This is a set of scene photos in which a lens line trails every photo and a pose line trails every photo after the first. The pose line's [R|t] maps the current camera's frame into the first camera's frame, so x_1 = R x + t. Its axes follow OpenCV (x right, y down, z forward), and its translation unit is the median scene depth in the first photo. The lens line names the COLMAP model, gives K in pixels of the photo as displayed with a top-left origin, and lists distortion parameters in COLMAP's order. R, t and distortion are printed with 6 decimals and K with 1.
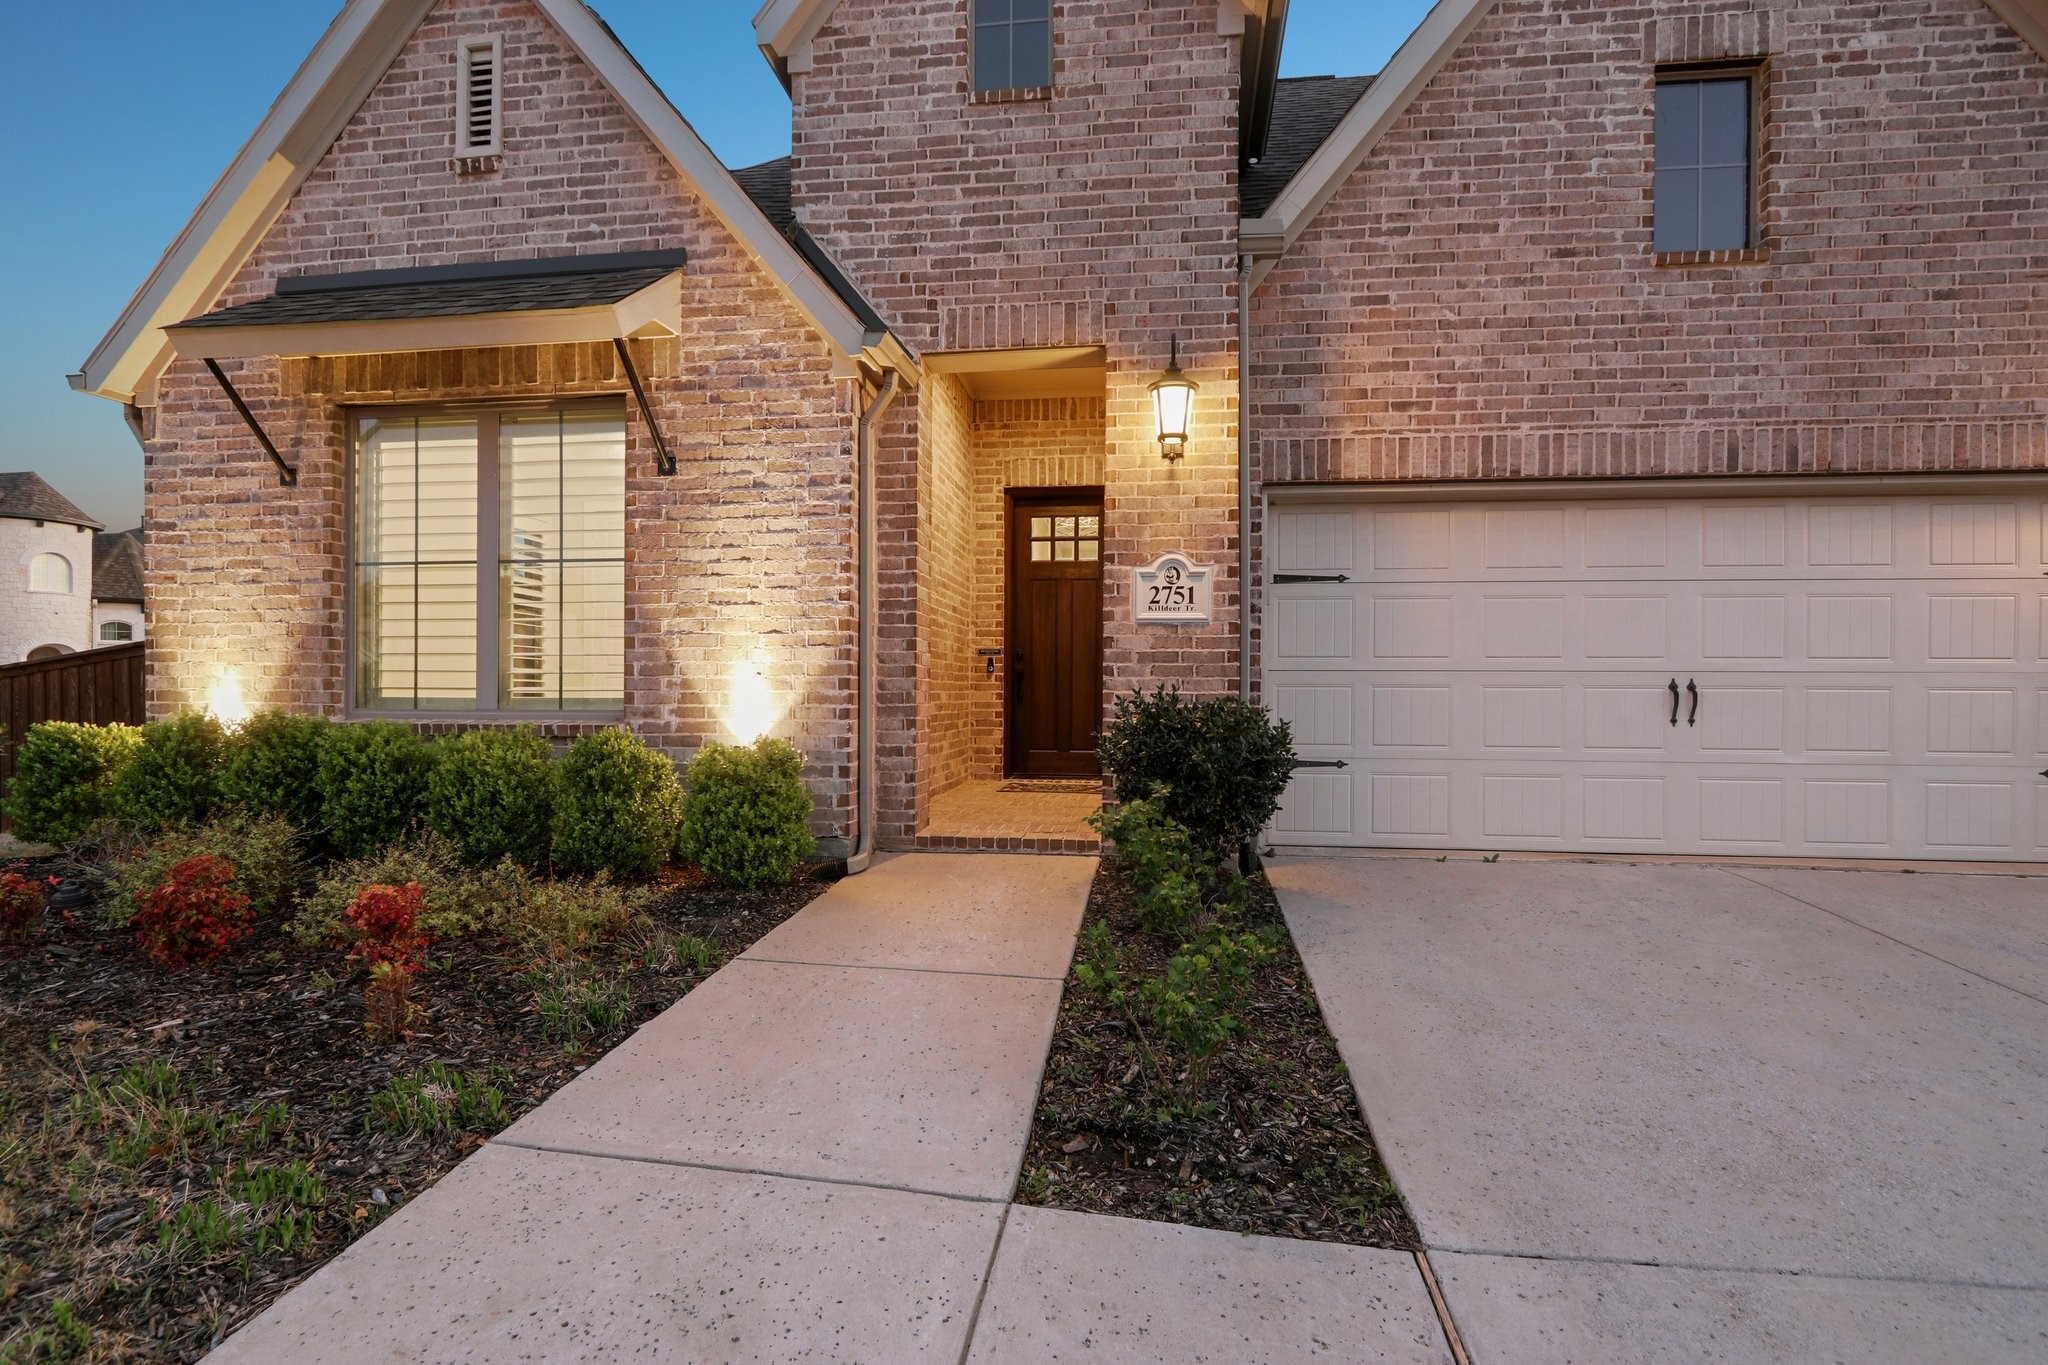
lens RADIAL K [[1103.4, 0, 1013.0], [0, 1103.4, 688.2], [0, 0, 1]] dist [-0.018678, 0.001027]
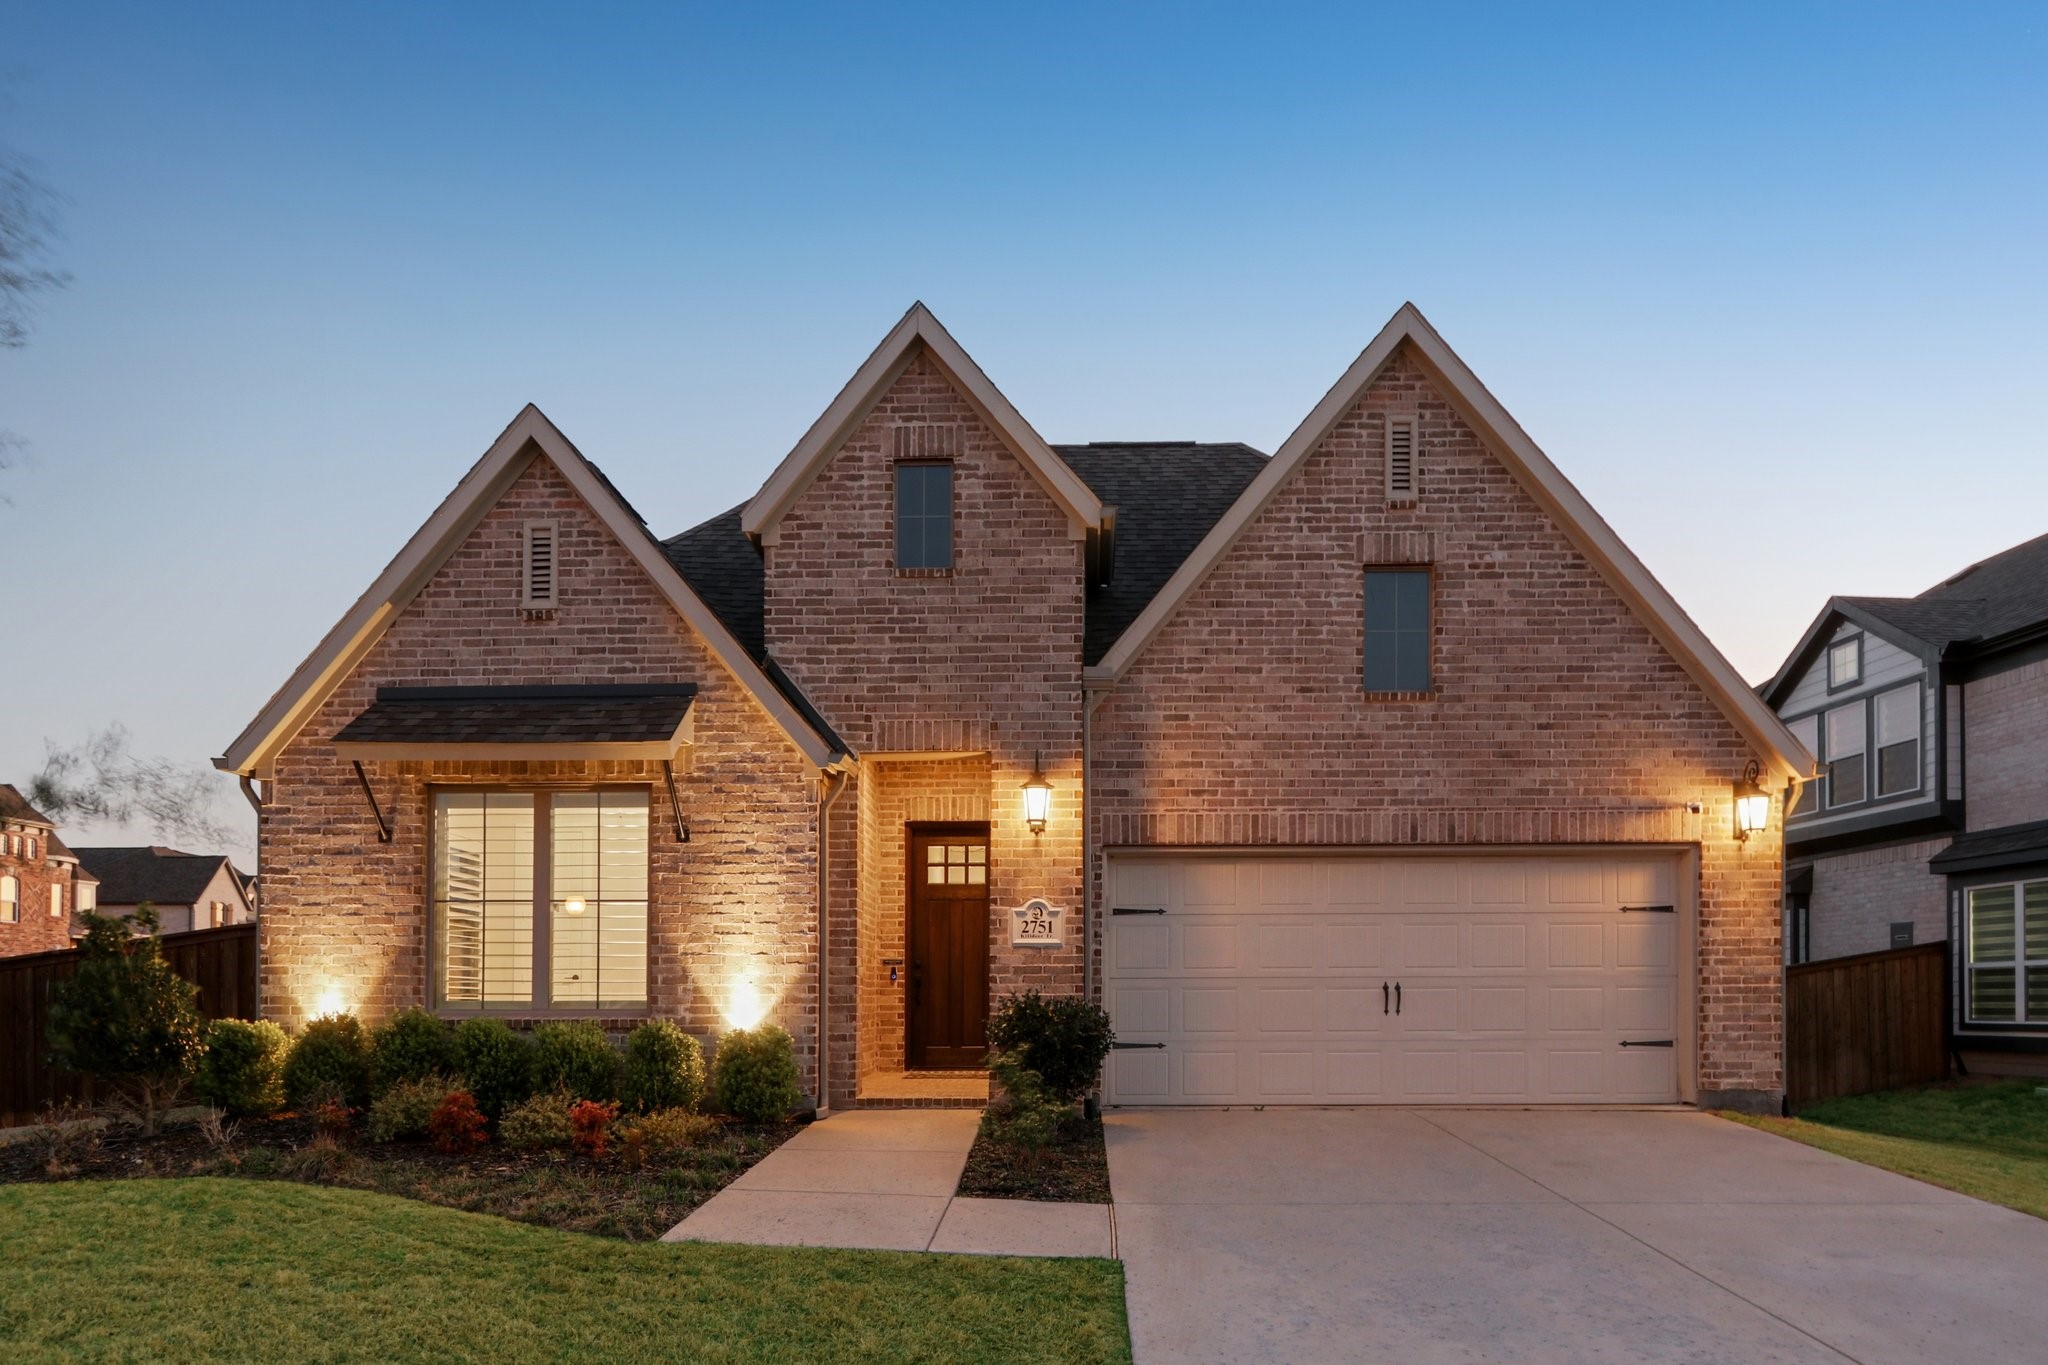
lens RADIAL K [[1852.5, 0, 1056.0], [0, 1852.5, 823.7], [0, 0, 1]] dist [-0.040026, 0.075685]
pose [[0.993086, 0.005384, 0.117266, -0.113123], [0.005613, 0.995628, -0.093240, 0.007429], [-0.117255, 0.093253, 0.988714, -1.373225]]
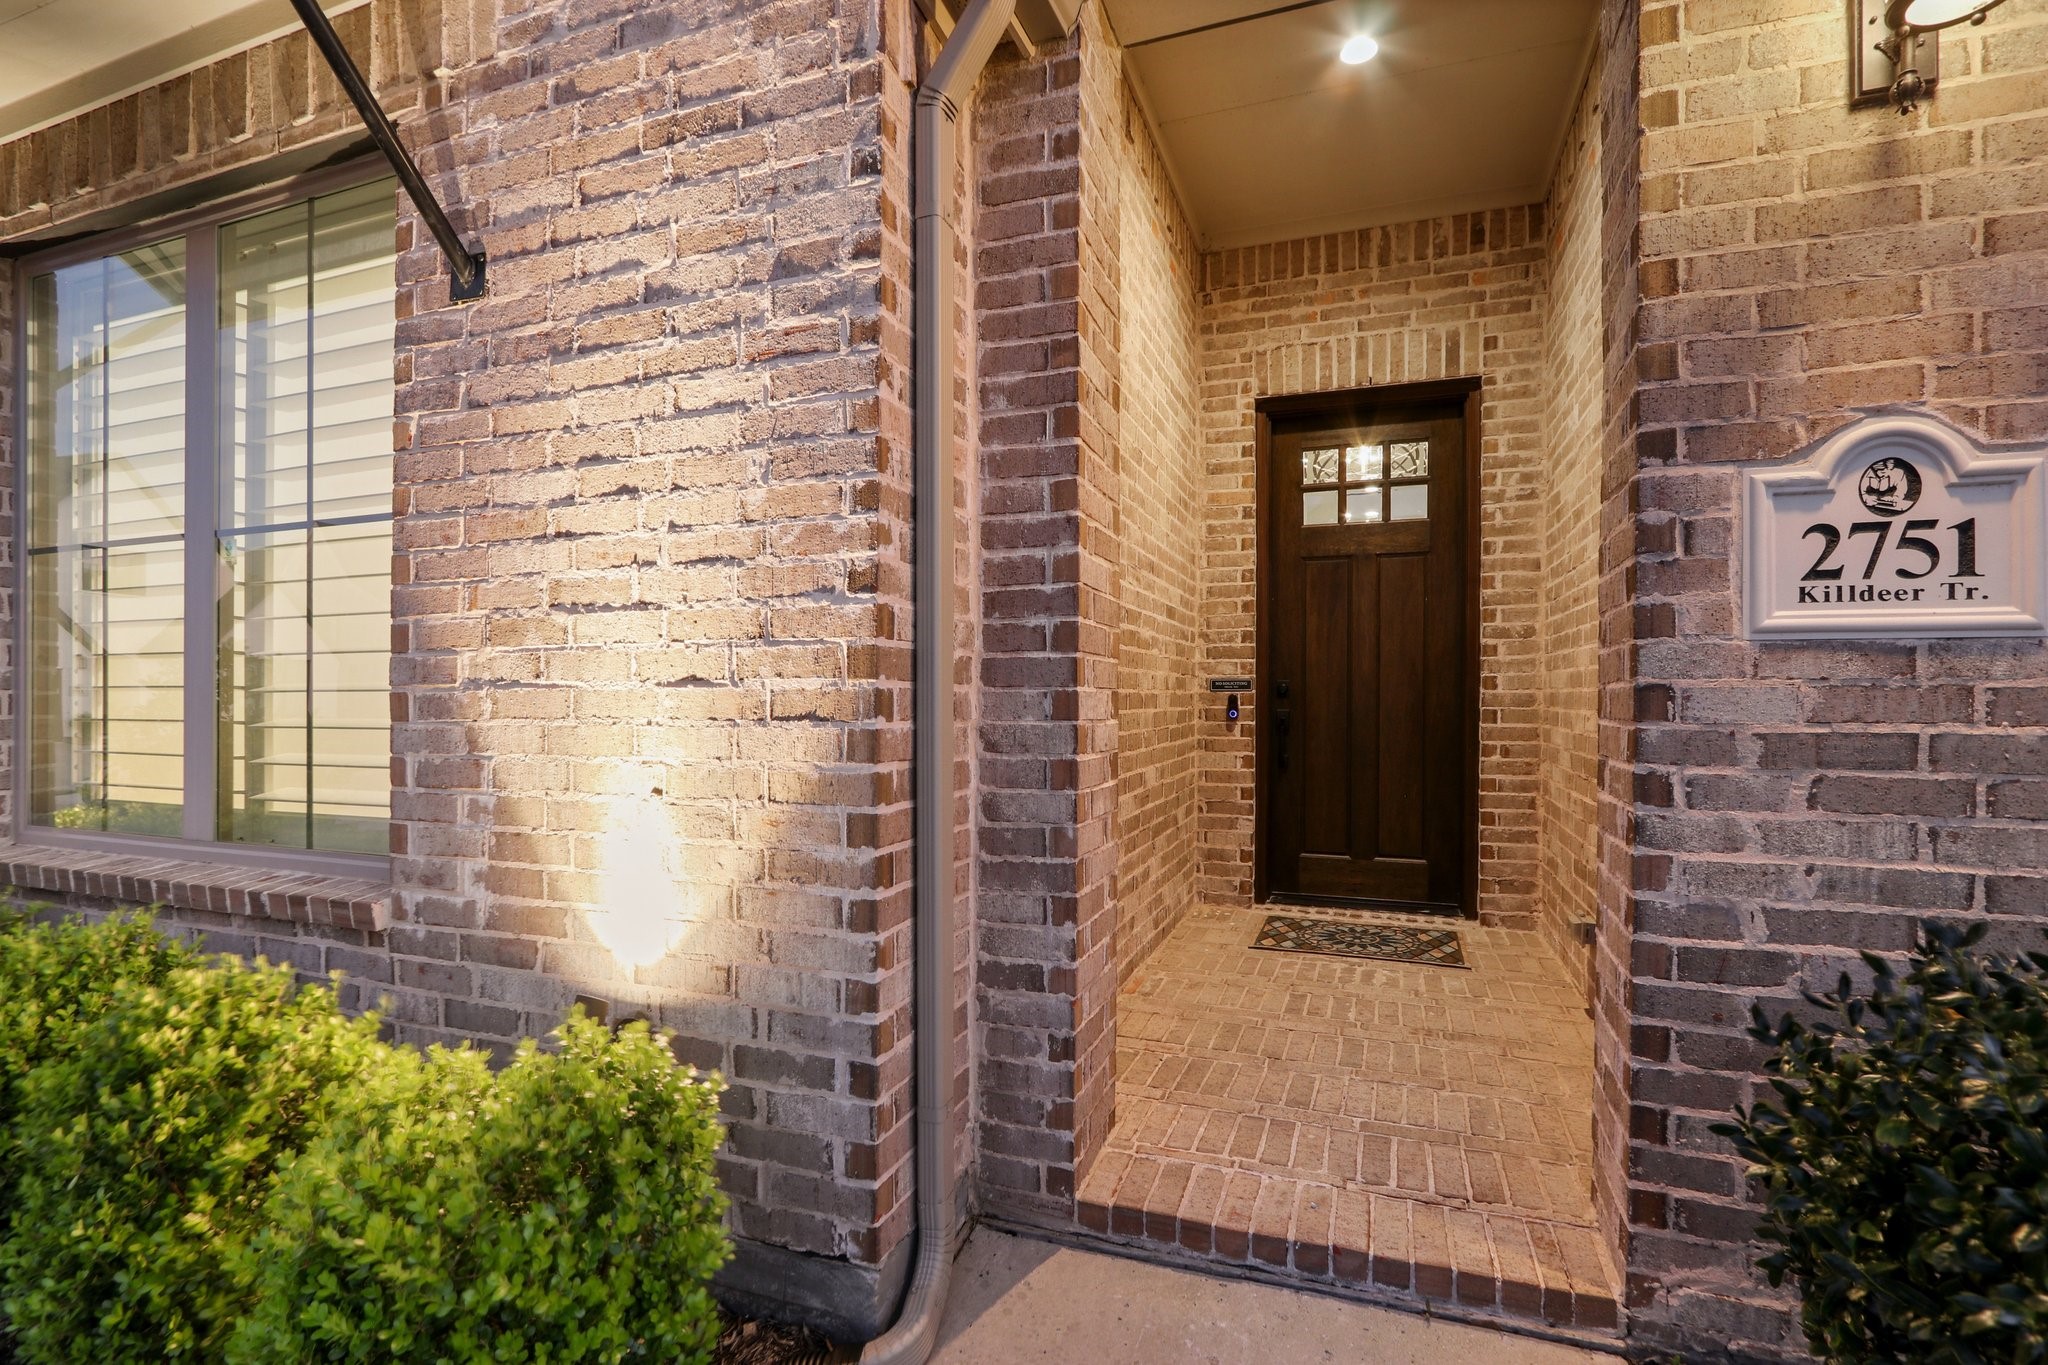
lens RADIAL K [[983.2, 0, 997.5], [0, 983.2, 713.7], [0, 0, 1]] dist [-0.017511, 0.000420]
pose [[0.976217, 0.000250, -0.216794, -0.040771], [0.006040, 0.999580, 0.028348, -0.046449], [0.216710, -0.028983, 0.975806, 0.661701]]
